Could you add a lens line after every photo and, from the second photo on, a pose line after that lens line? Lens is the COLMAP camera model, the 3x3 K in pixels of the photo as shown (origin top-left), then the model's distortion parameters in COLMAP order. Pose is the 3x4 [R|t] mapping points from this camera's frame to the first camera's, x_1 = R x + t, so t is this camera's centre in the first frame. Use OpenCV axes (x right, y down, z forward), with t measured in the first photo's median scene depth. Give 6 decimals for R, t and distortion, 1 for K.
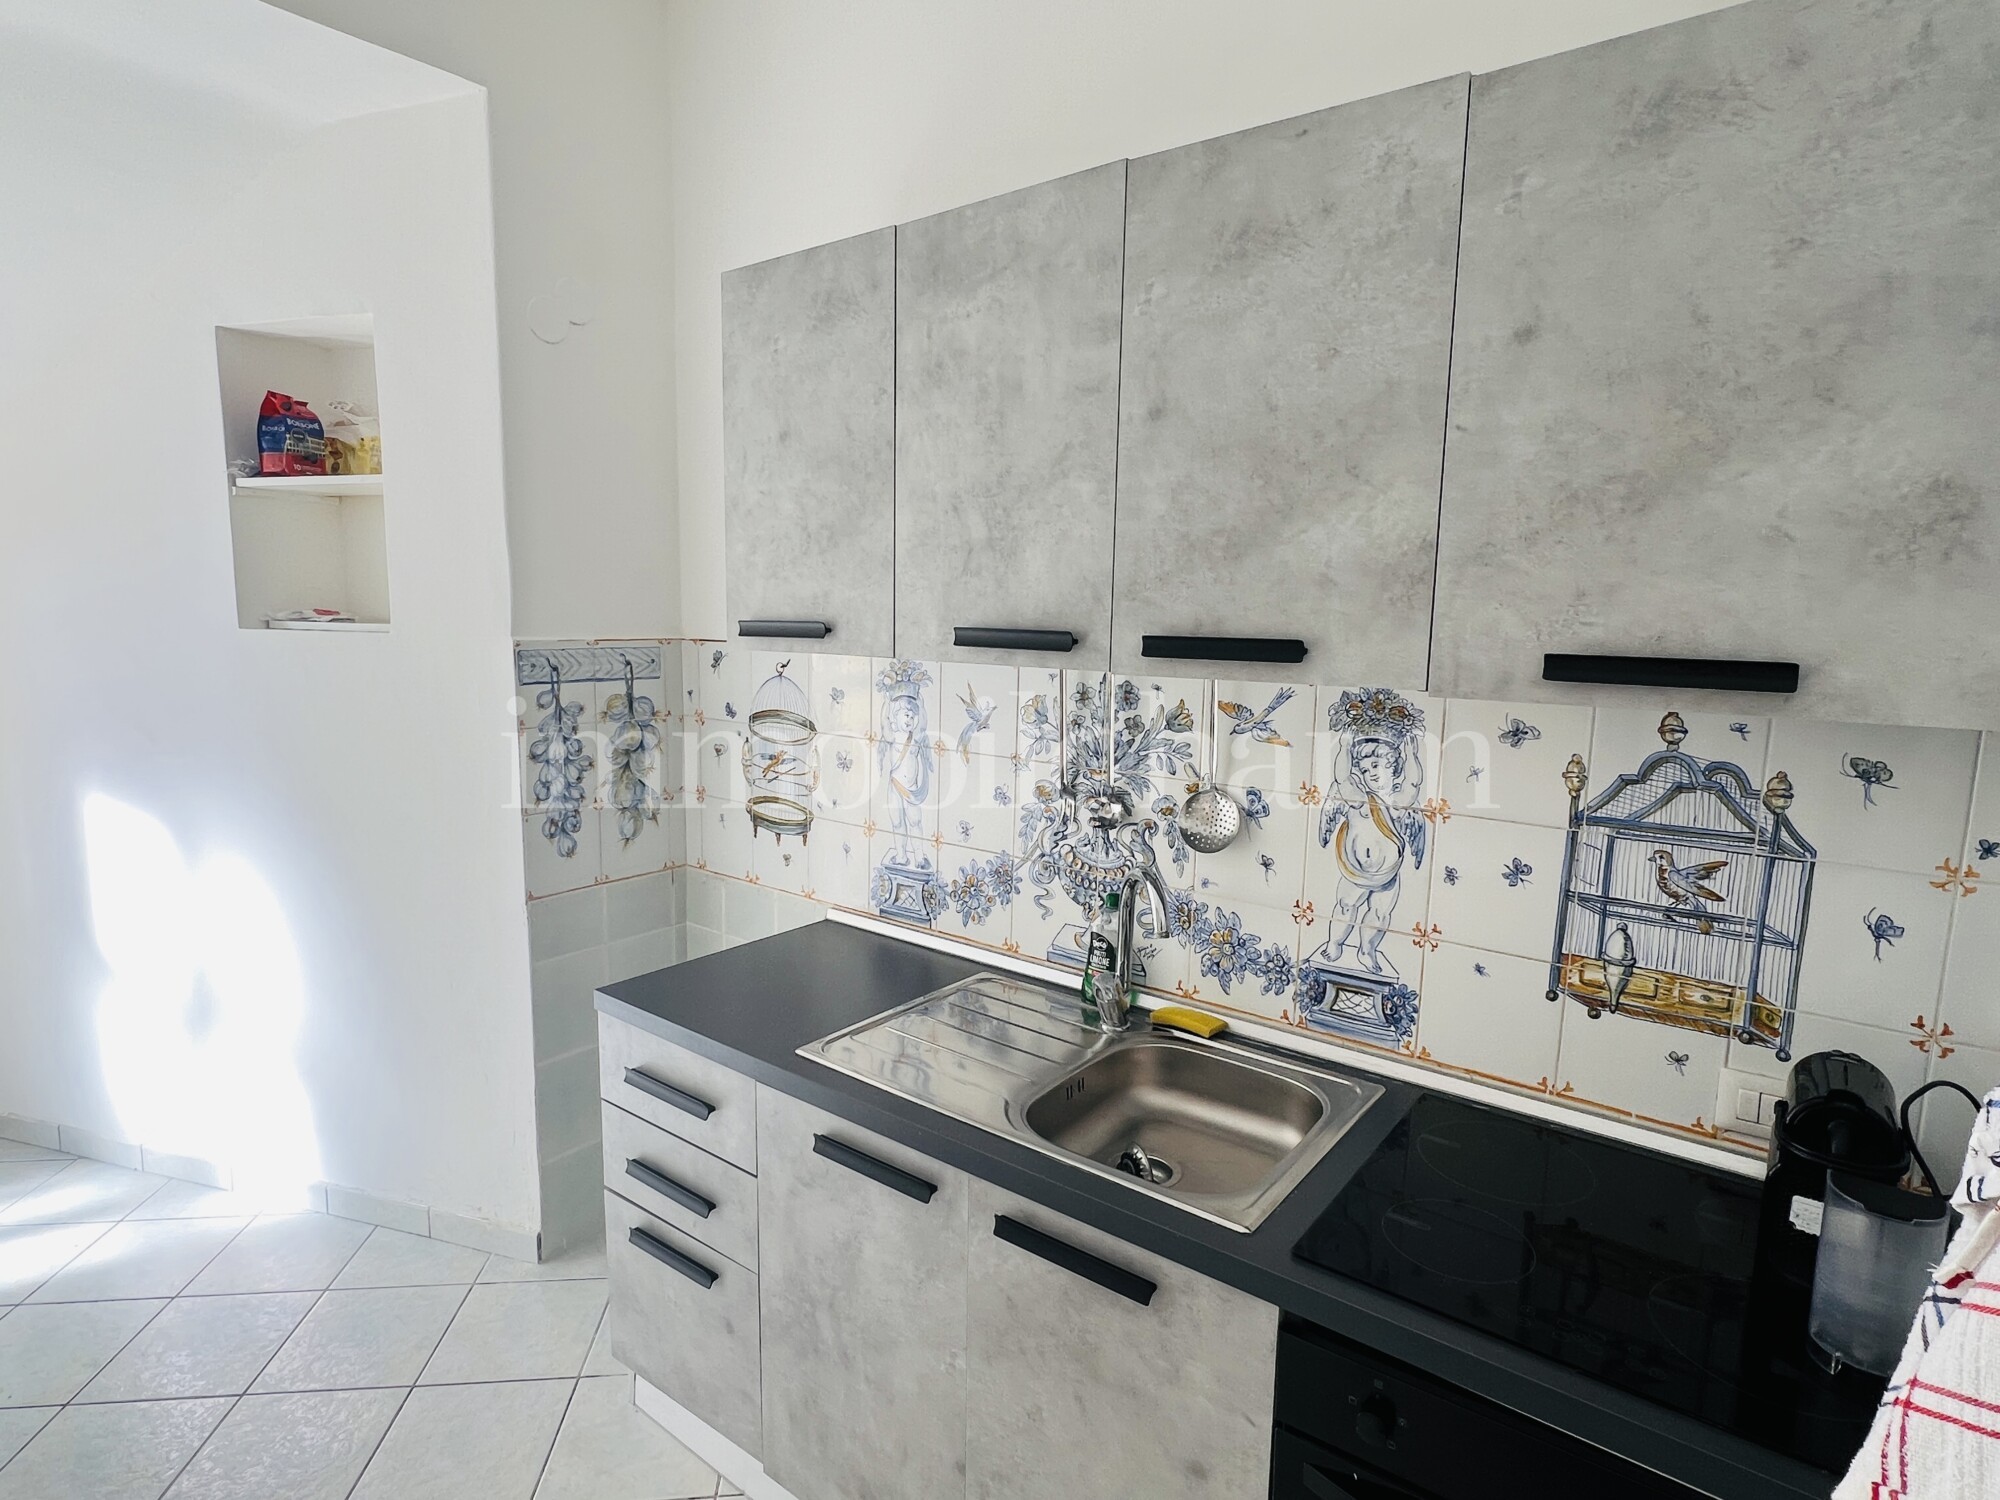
lens RADIAL K [[1059.8, 0, 992.7], [0, 1059.8, 757.9], [0, 0, 1]] dist [-0.001444, -0.000485]
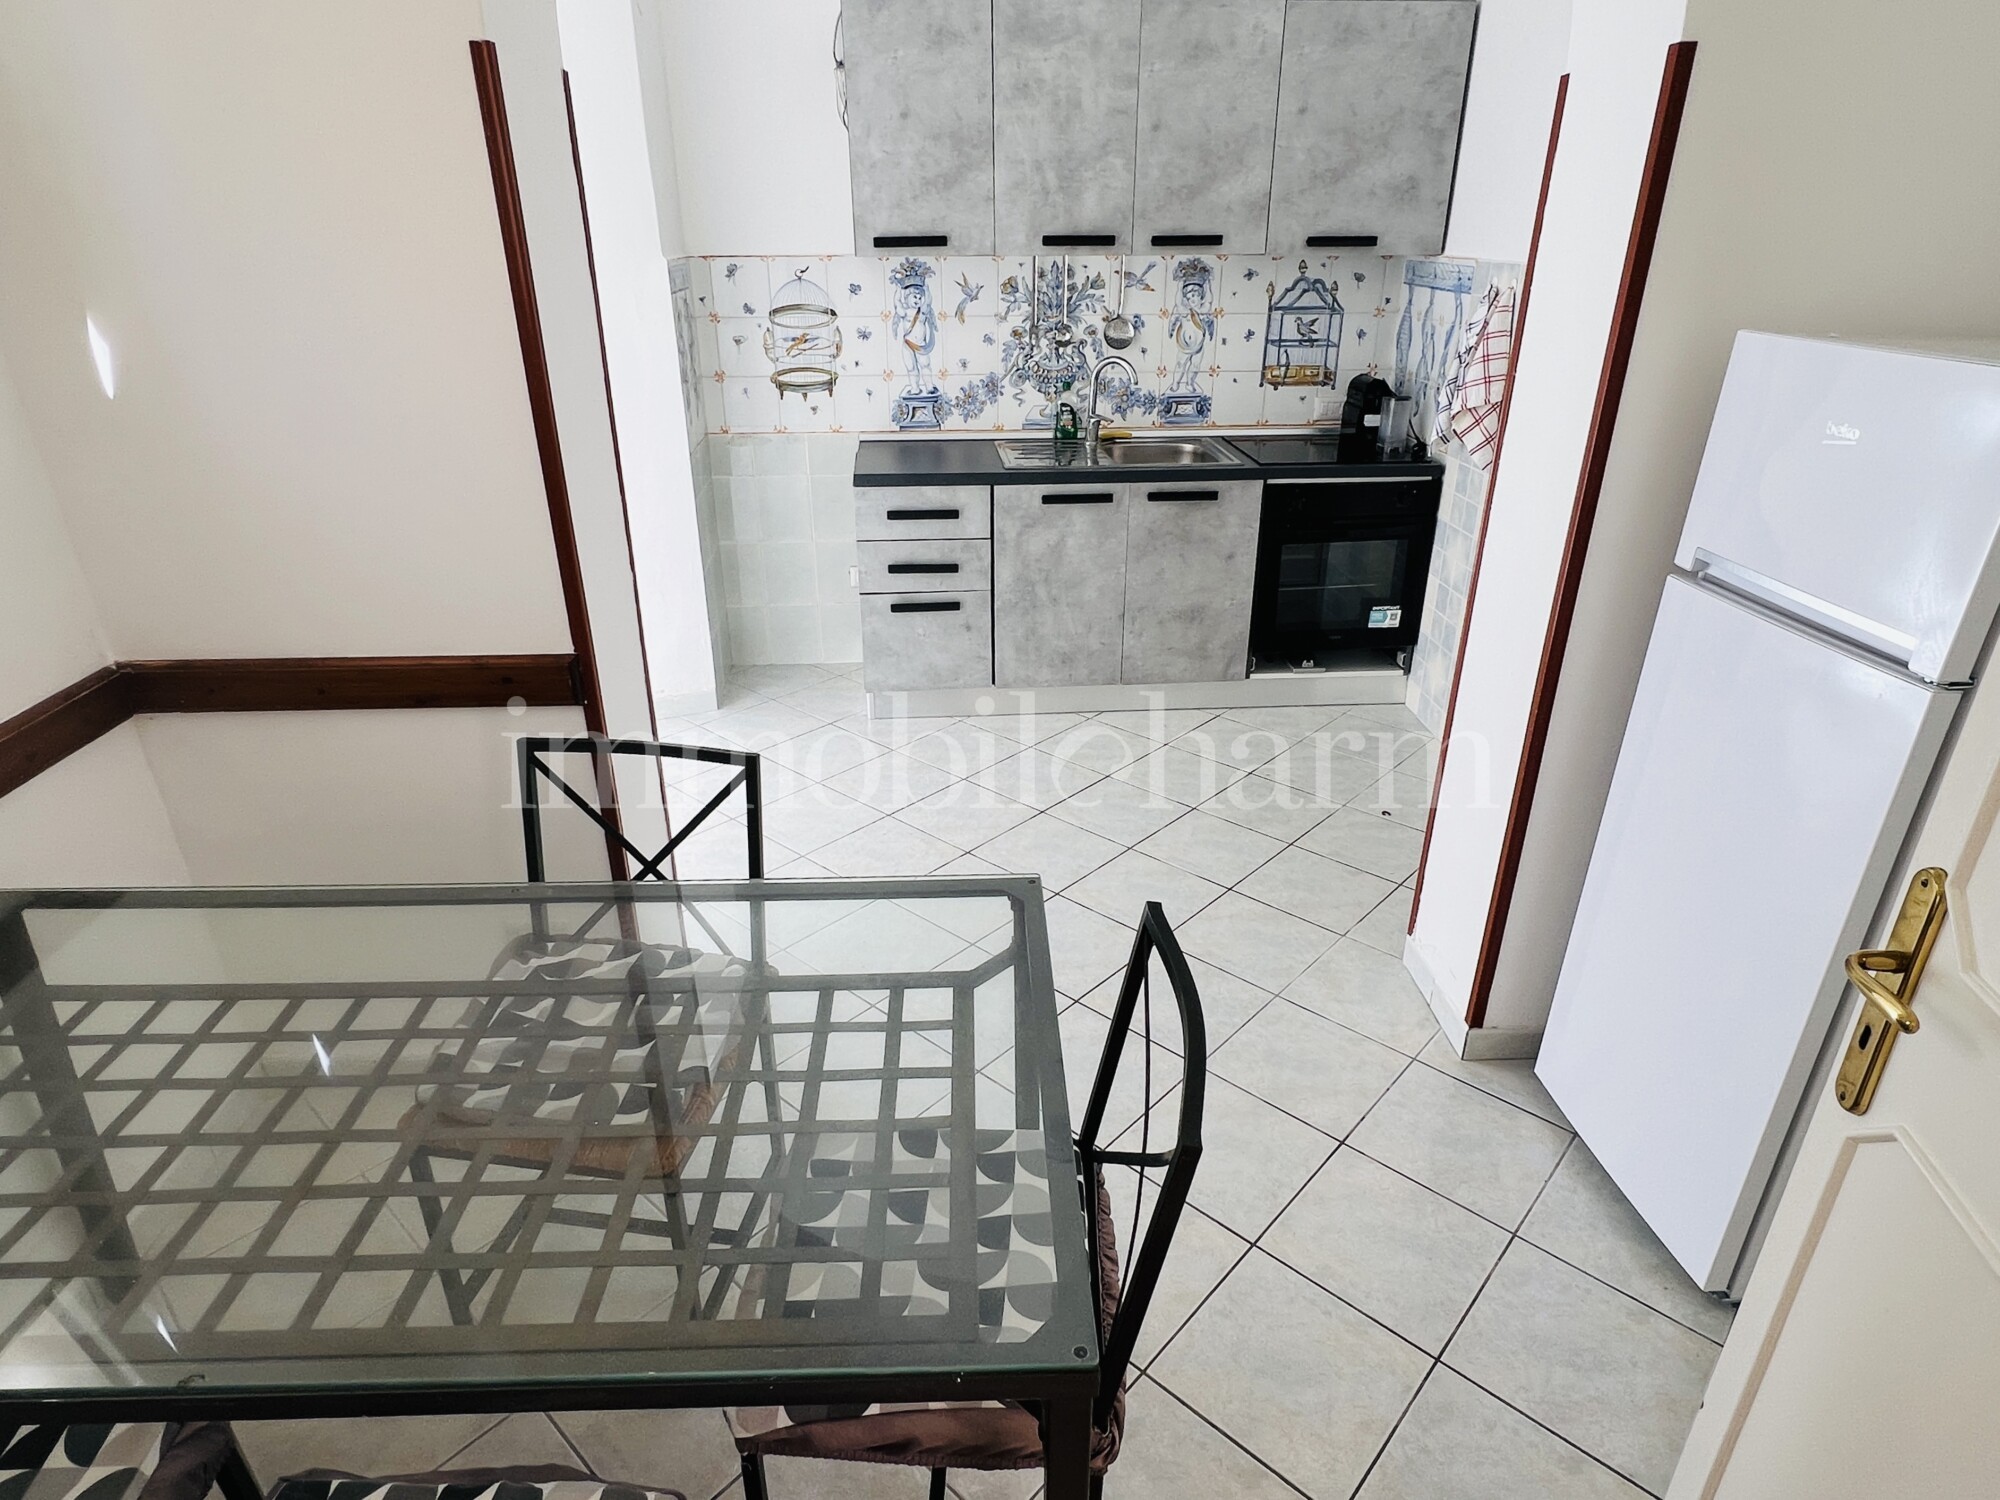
lens RADIAL K [[1125.6, 0, 997.7], [0, 1125.6, 745.5], [0, 0, 1]] dist [-0.000018, 0.000606]
pose [[0.746663, -0.300689, 0.593363, -1.684628], [0.112204, 0.936154, 0.333206, 0.059221], [-0.655671, -0.182215, 0.732730, -0.673439]]
